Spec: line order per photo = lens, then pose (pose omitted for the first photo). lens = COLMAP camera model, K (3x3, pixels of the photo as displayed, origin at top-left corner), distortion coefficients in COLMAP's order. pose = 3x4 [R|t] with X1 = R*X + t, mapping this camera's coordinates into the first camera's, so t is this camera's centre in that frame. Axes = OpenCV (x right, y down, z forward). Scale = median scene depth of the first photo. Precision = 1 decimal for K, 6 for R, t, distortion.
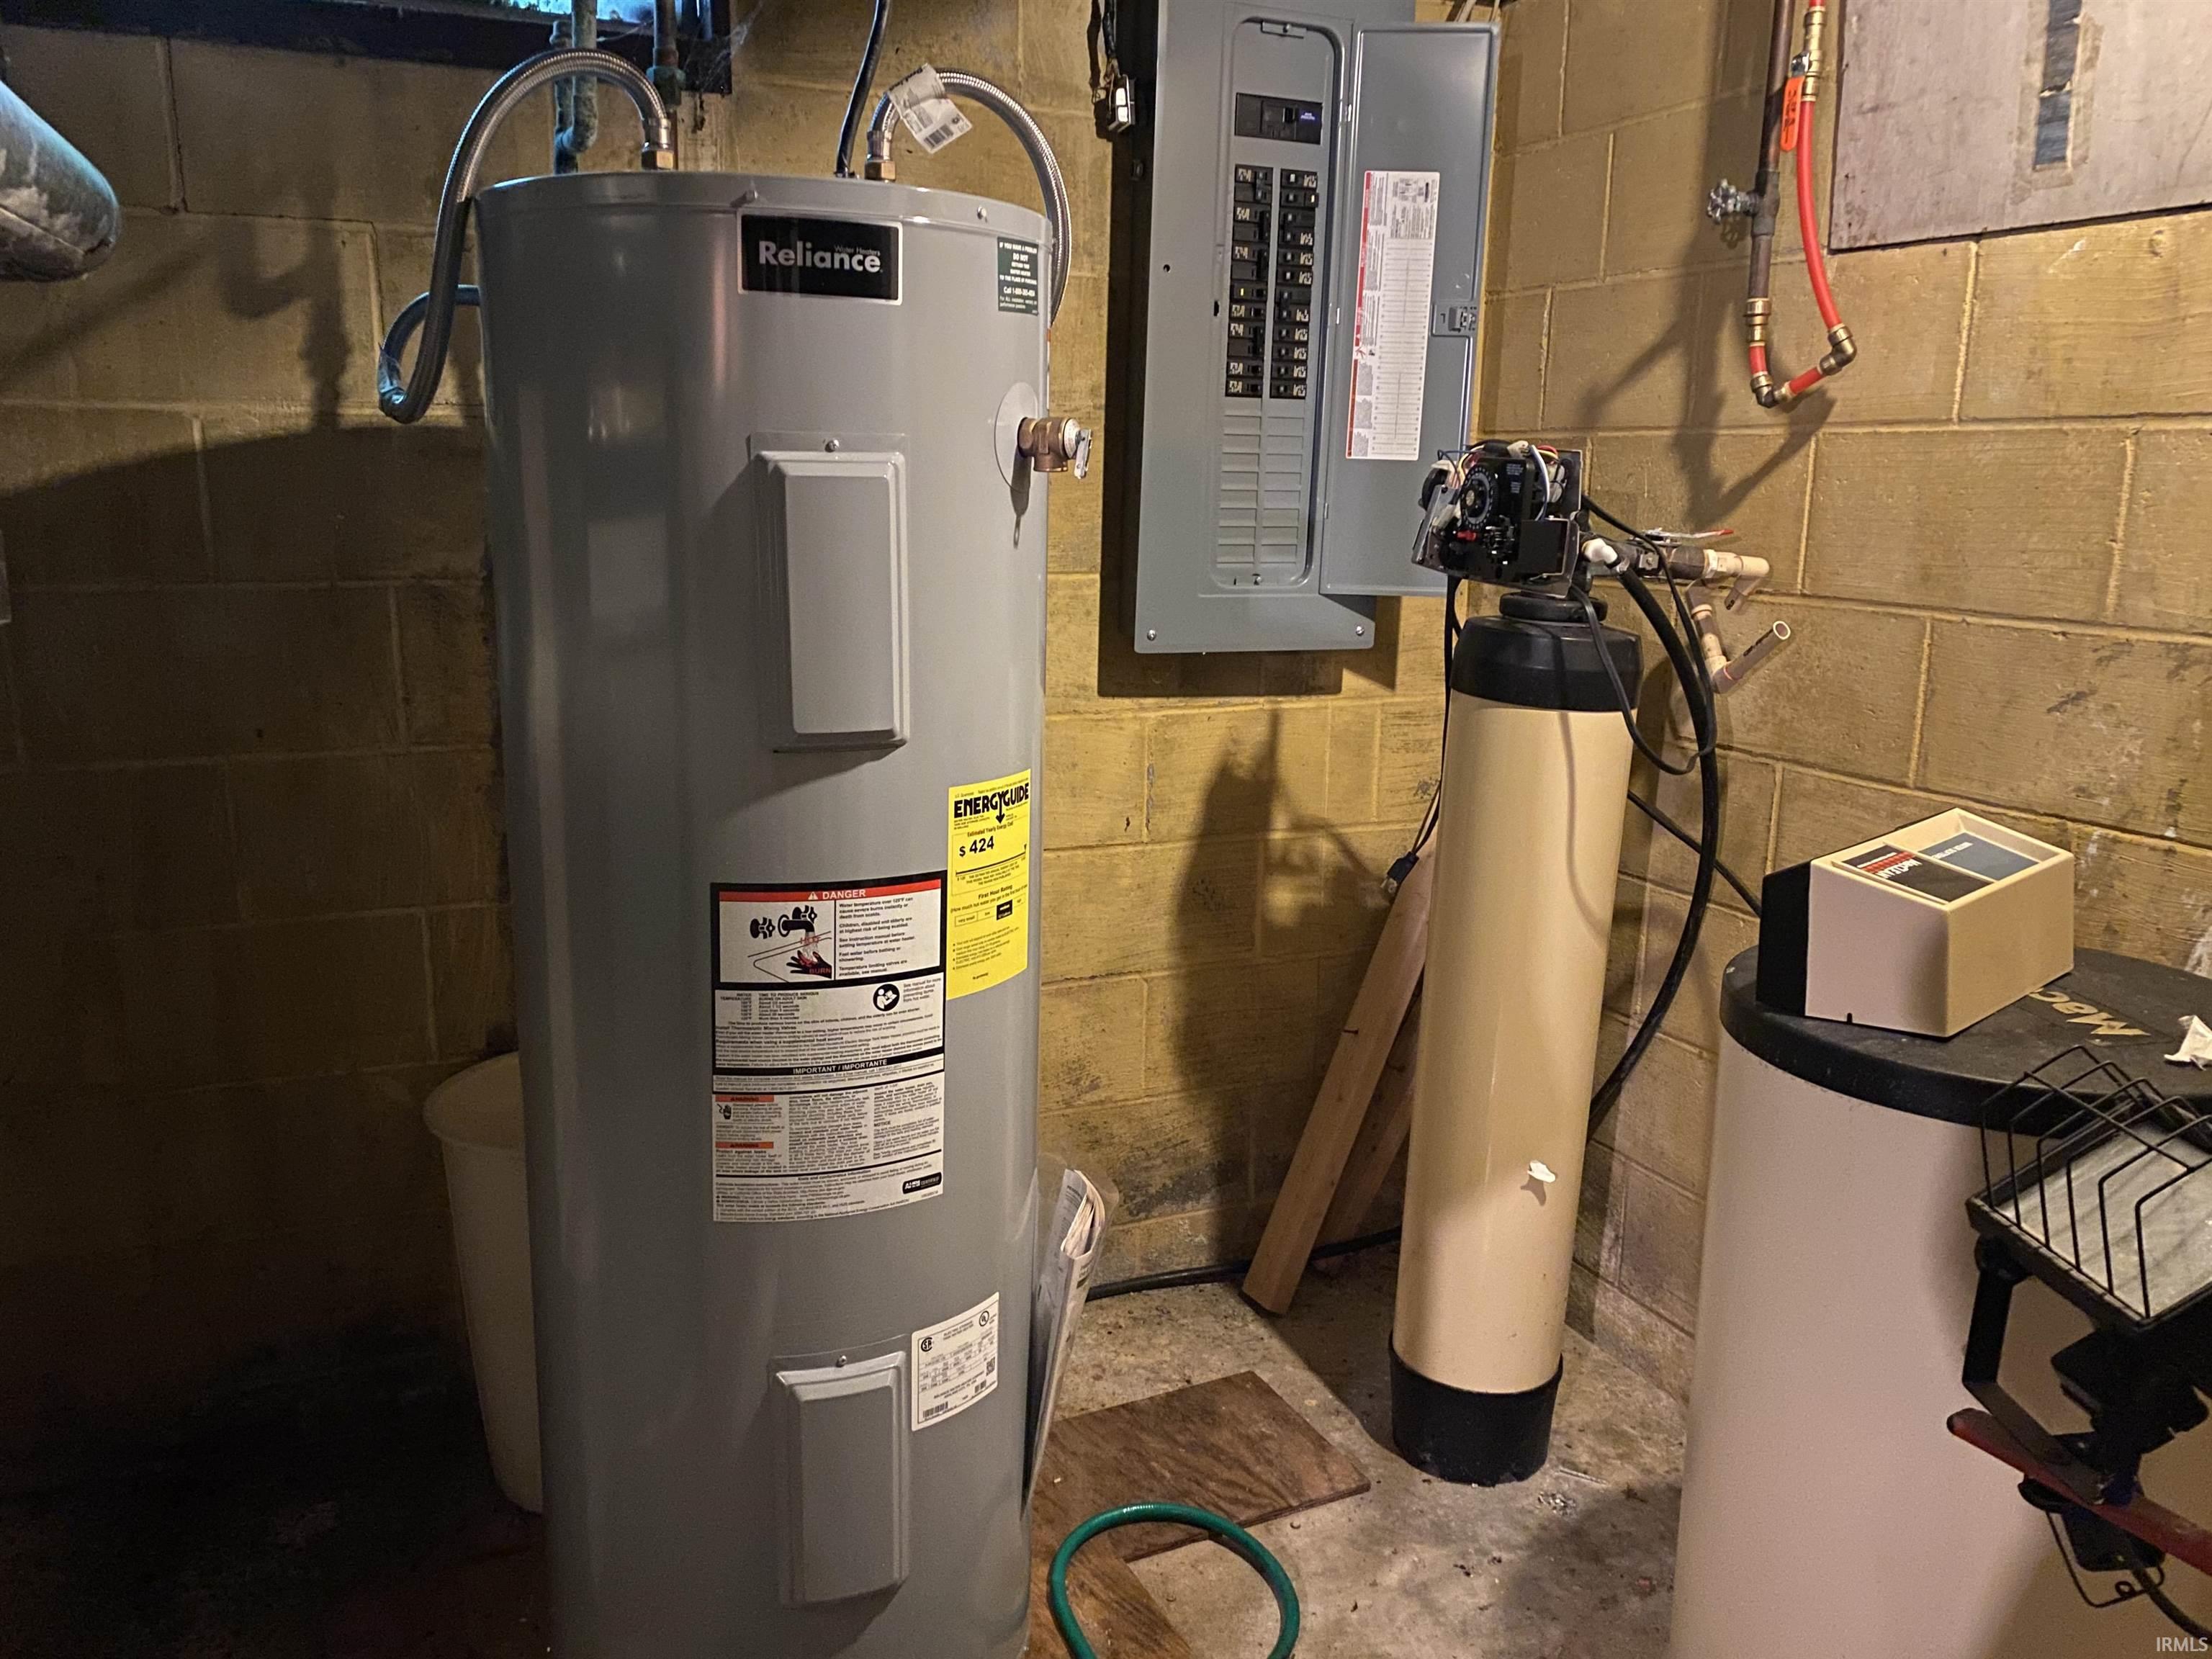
lens RADIAL K [[1744.0, 0, 1102.6], [0, 1744.0, 843.1], [0, 0, 1]] dist [0.039397, -0.056233]
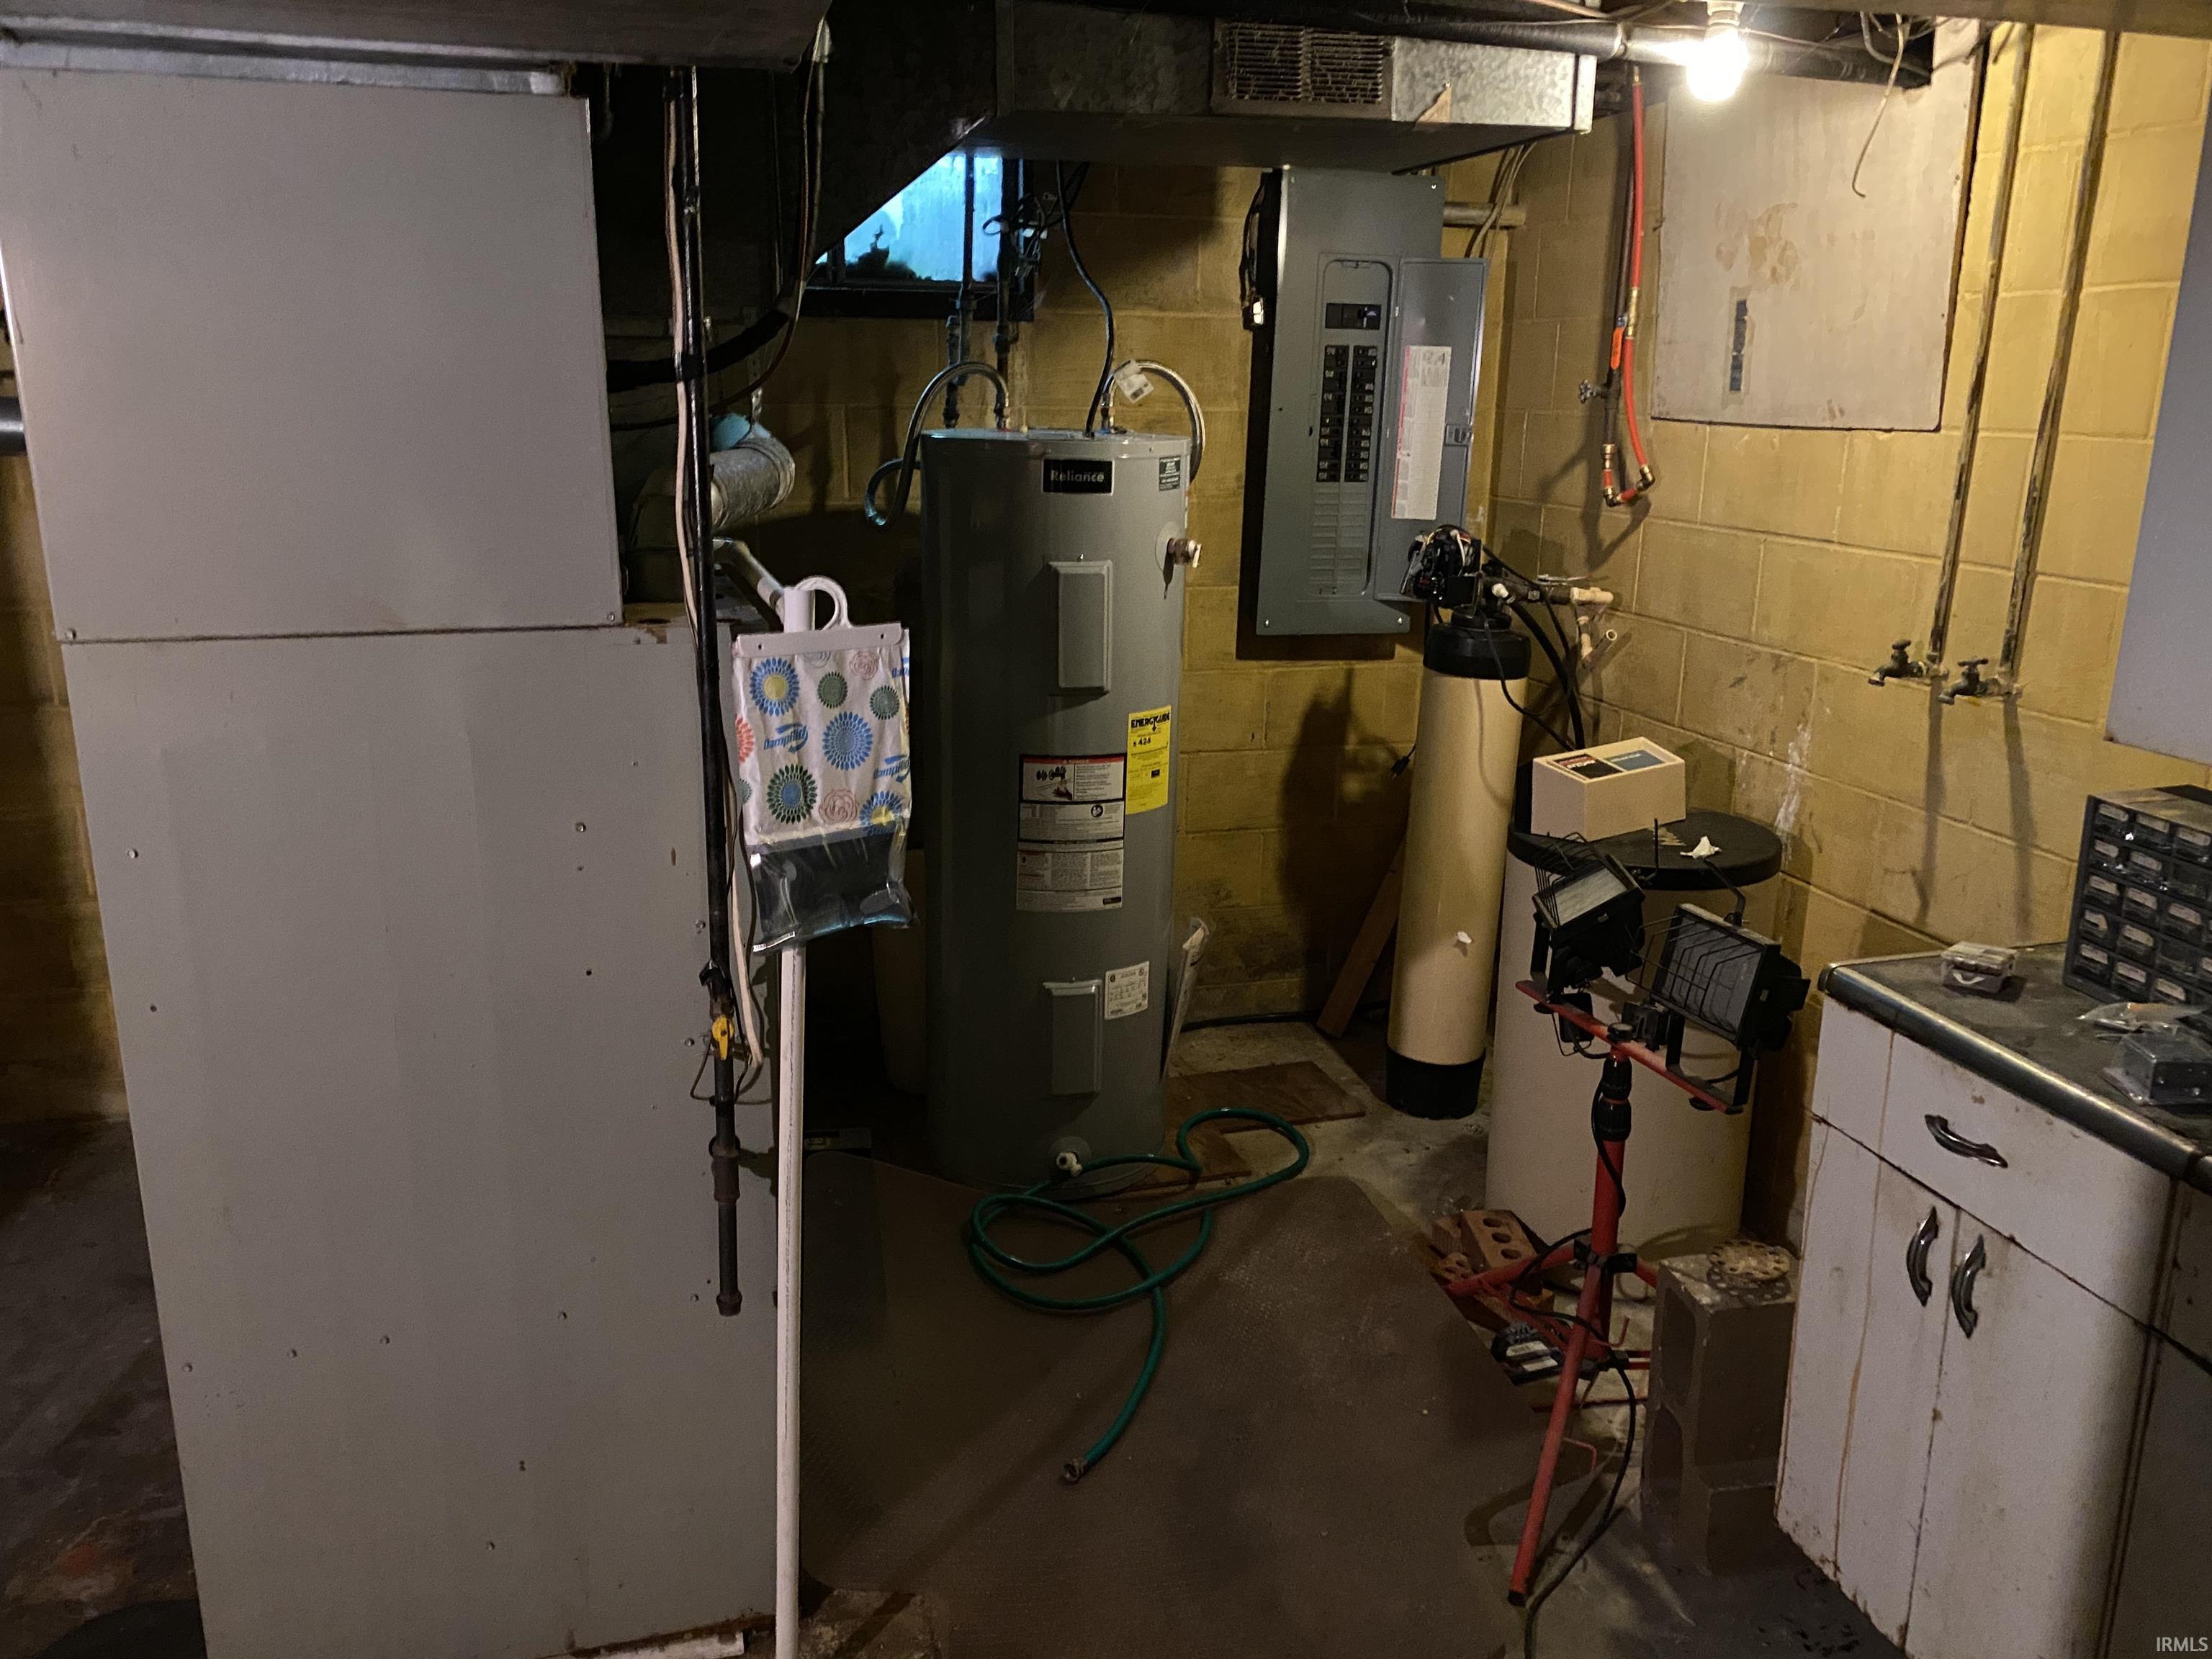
lens RADIAL K [[1744.0, 0, 1102.6], [0, 1744.0, 843.1], [0, 0, 1]] dist [0.039397, -0.056233]
pose [[0.989588, 0.036817, -0.139139, 0.130540], [-0.030426, 0.998394, 0.047780, 0.018342], [0.140675, -0.043049, 0.989119, -0.804893]]
